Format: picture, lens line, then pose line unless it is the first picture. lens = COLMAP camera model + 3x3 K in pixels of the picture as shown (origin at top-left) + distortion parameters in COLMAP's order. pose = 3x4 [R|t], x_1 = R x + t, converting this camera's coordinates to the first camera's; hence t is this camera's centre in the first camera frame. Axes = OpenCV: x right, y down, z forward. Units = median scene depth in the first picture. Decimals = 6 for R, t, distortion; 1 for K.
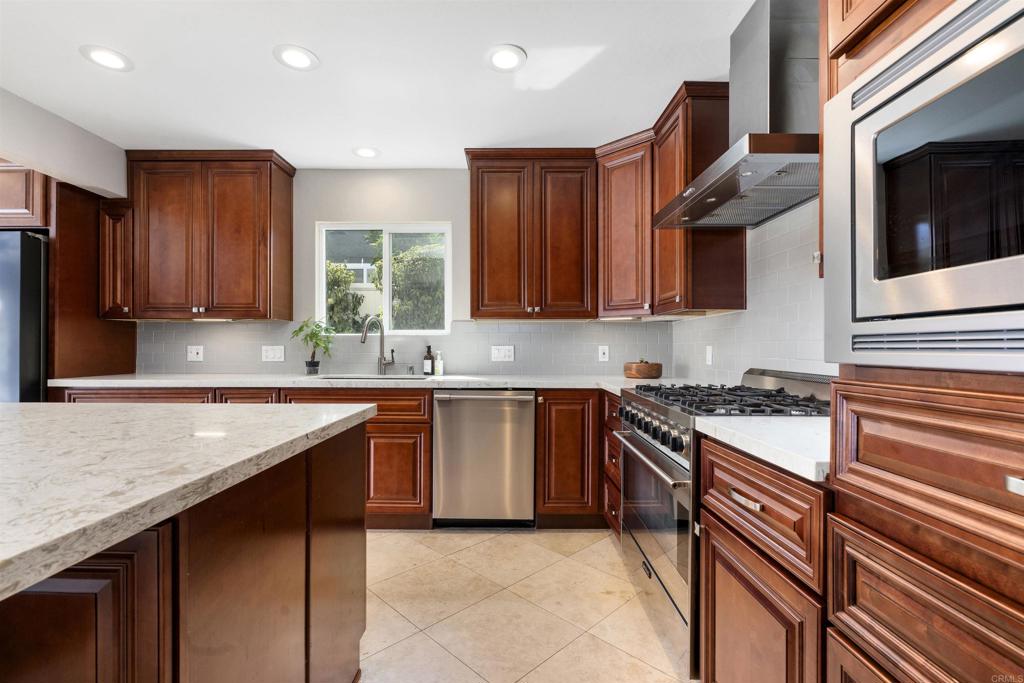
lens RADIAL K [[467.2, 0, 510.1], [0, 467.2, 341.4], [0, 0, 1]] dist [-0.001031, 0.000010]
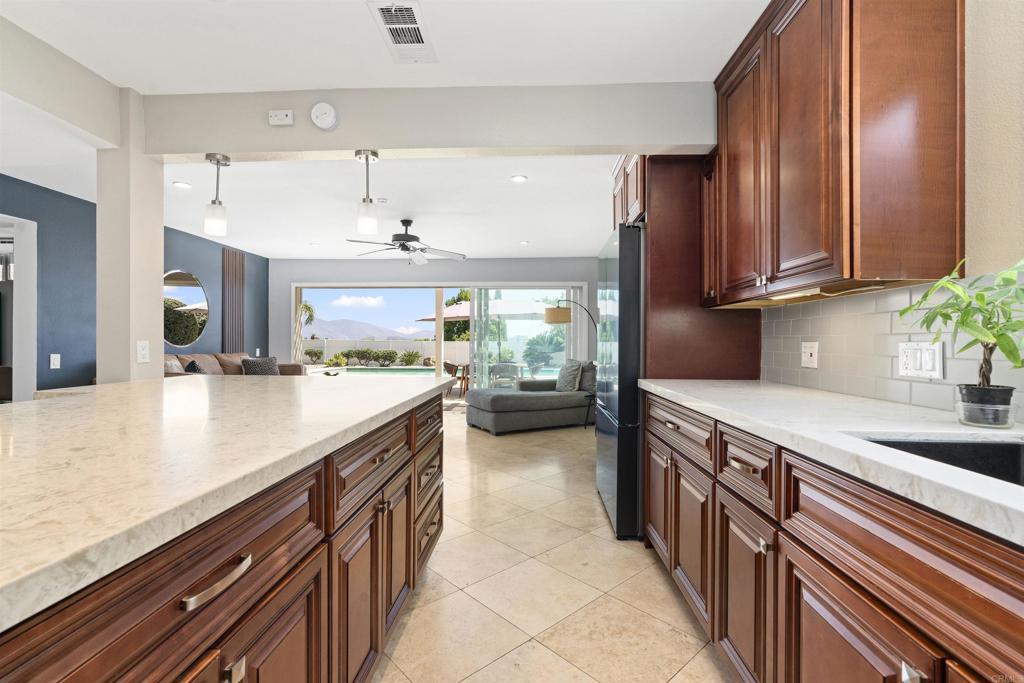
lens RADIAL K [[467.2, 0, 510.8], [0, 467.2, 339.3], [0, 0, 1]] dist [-0.001031, 0.000010]
pose [[-0.037930, -0.002876, -0.999276, -0.061597], [0.000099, 0.999996, -0.002881, 0.007984], [0.999280, -0.000208, -0.037929, 0.660927]]
